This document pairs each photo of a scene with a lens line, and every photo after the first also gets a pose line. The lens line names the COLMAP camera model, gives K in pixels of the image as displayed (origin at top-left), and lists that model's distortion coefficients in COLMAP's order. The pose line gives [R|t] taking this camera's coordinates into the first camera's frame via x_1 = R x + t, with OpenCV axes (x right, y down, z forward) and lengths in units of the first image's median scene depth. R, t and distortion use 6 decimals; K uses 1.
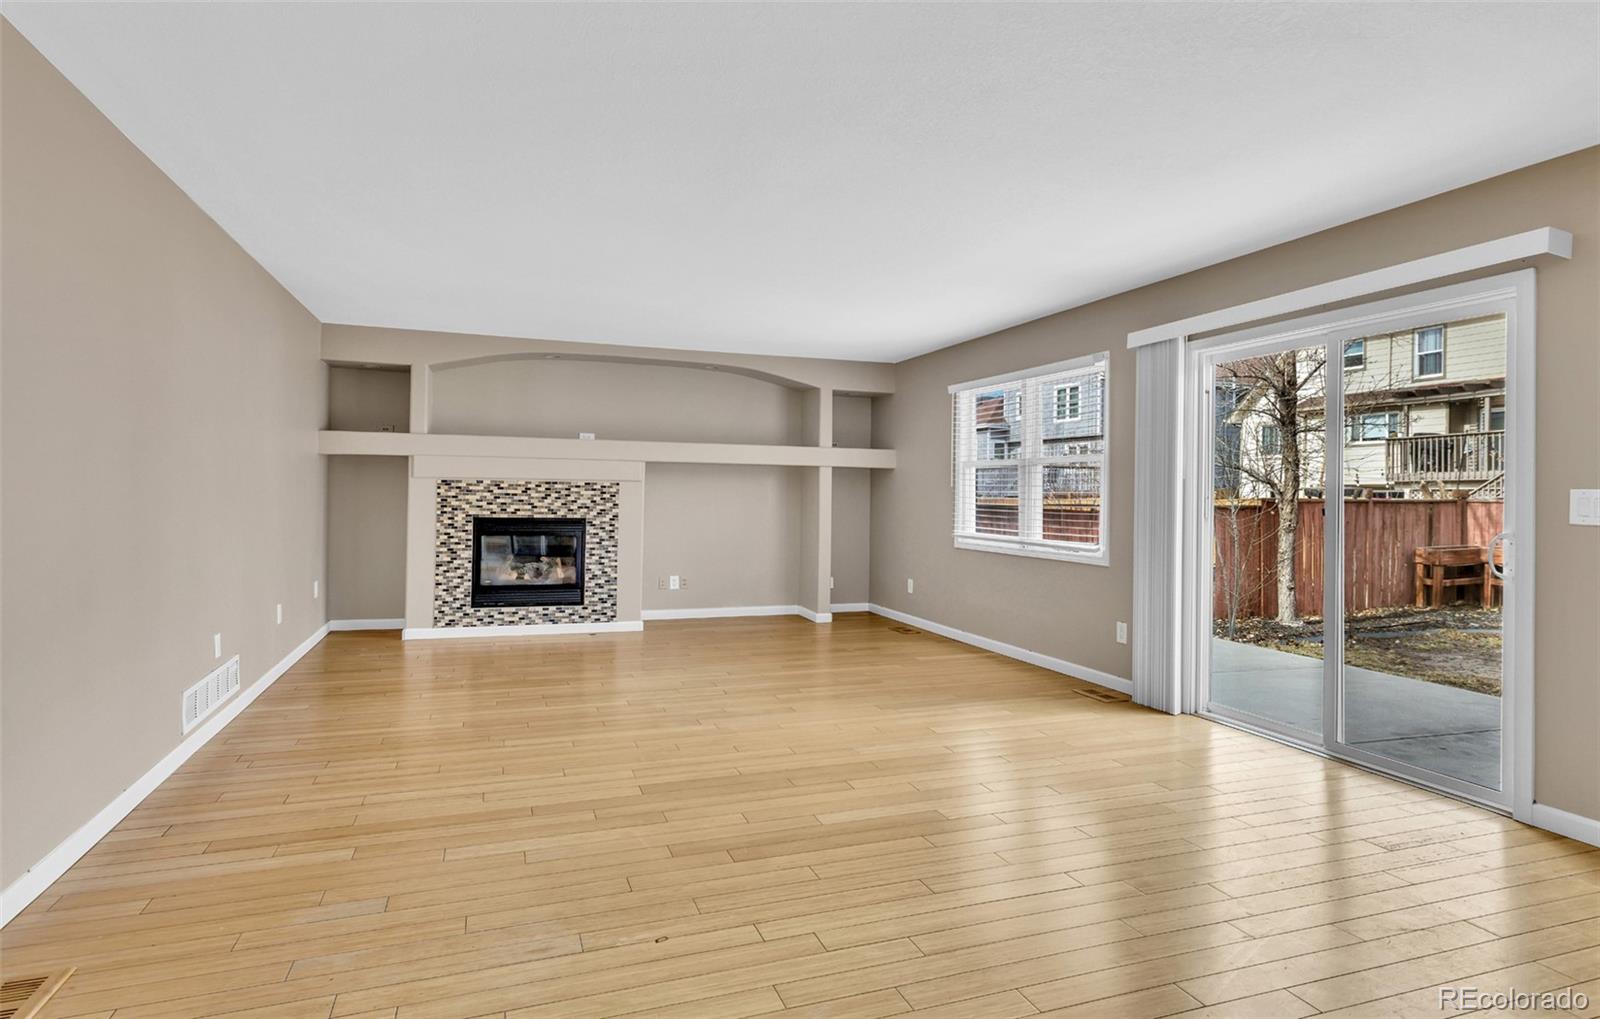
lens RADIAL K [[801.4, 0, 821.0], [0, 801.4, 482.4], [0, 0, 1]] dist [-0.030588, 0.000846]
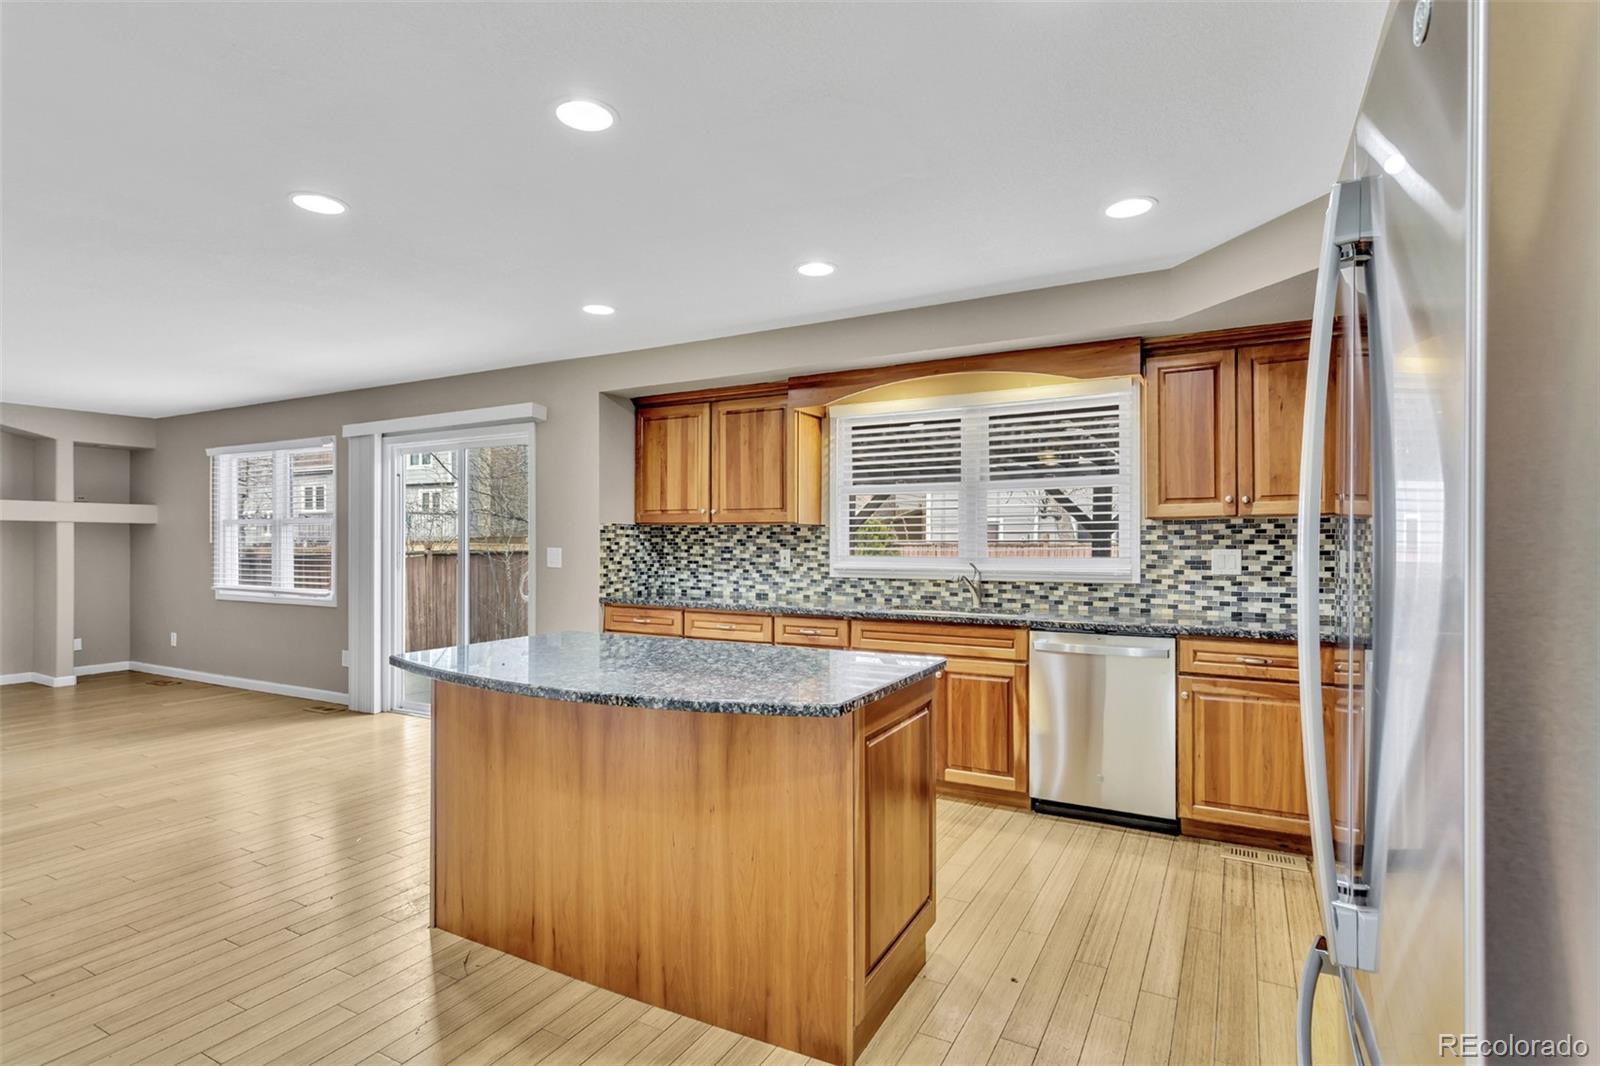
lens RADIAL K [[808.8, 0, 784.0], [0, 808.8, 538.6], [0, 0, 1]] dist [0.014180, -0.003119]
pose [[0.788742, -0.015118, 0.614538, 0.100044], [0.003218, 0.999785, 0.020464, -0.021045], [-0.614715, -0.014164, 0.788622, -0.344840]]
